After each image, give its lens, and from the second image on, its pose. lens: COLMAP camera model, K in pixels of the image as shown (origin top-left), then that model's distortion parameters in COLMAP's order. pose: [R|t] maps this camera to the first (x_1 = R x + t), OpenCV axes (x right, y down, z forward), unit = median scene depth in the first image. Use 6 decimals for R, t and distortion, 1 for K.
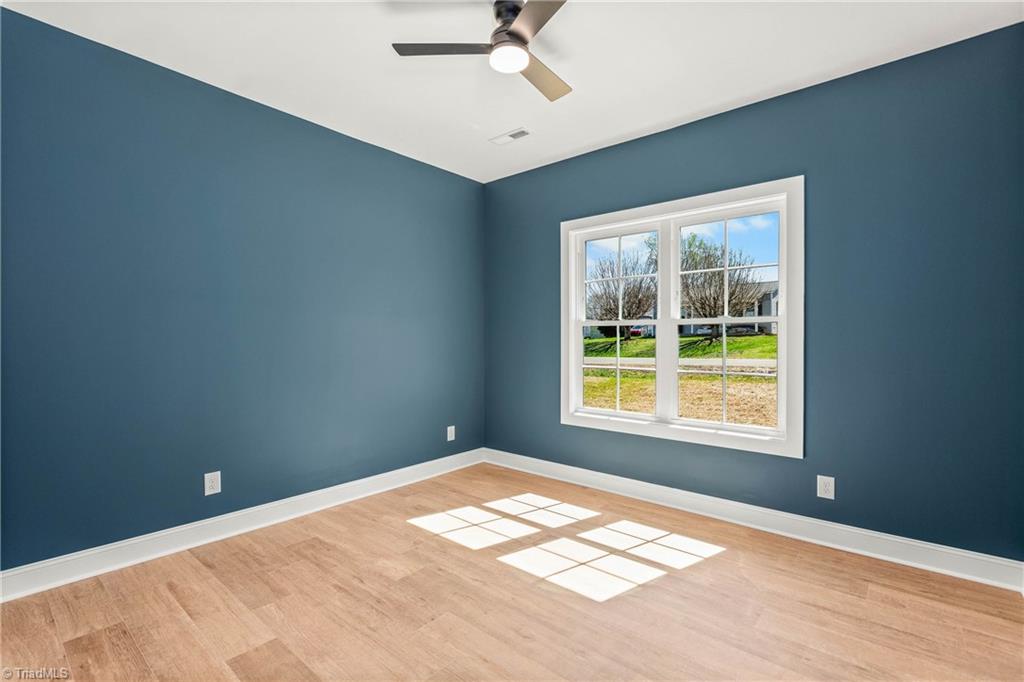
lens RADIAL K [[468.0, 0, 505.7], [0, 468.0, 338.3], [0, 0, 1]] dist [0.001154, 0.000061]
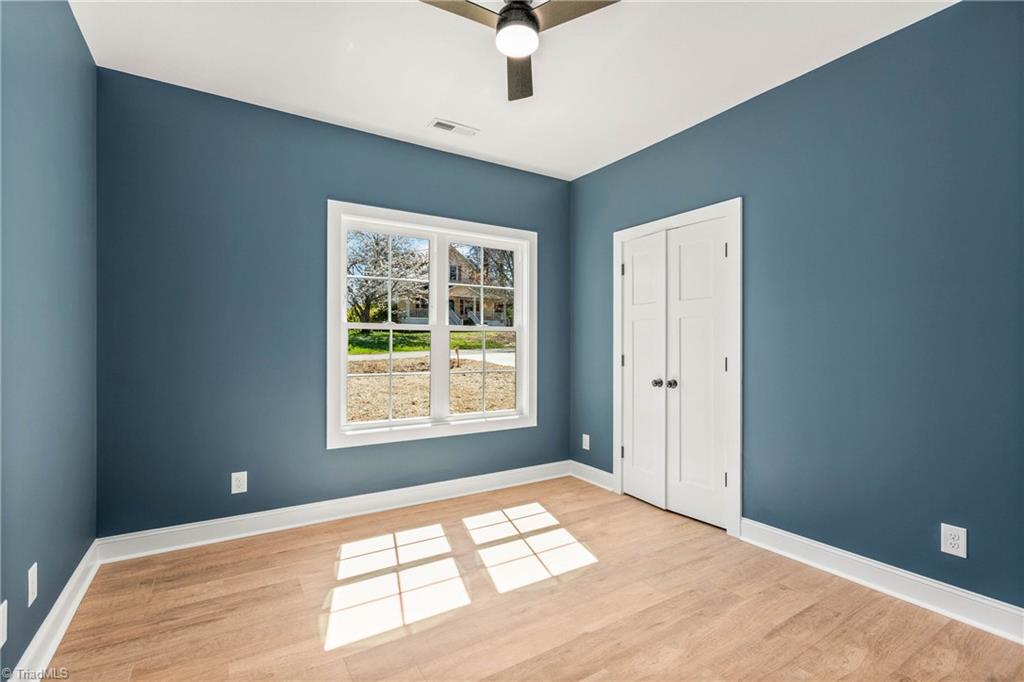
lens RADIAL K [[468.0, 0, 506.1], [0, 468.0, 342.3], [0, 0, 1]] dist [0.001154, 0.000061]
pose [[0.298665, -0.004581, 0.954347, -0.695967], [-0.000126, 0.999988, 0.004840, -0.008337], [-0.954358, -0.001566, 0.298661, 0.586224]]
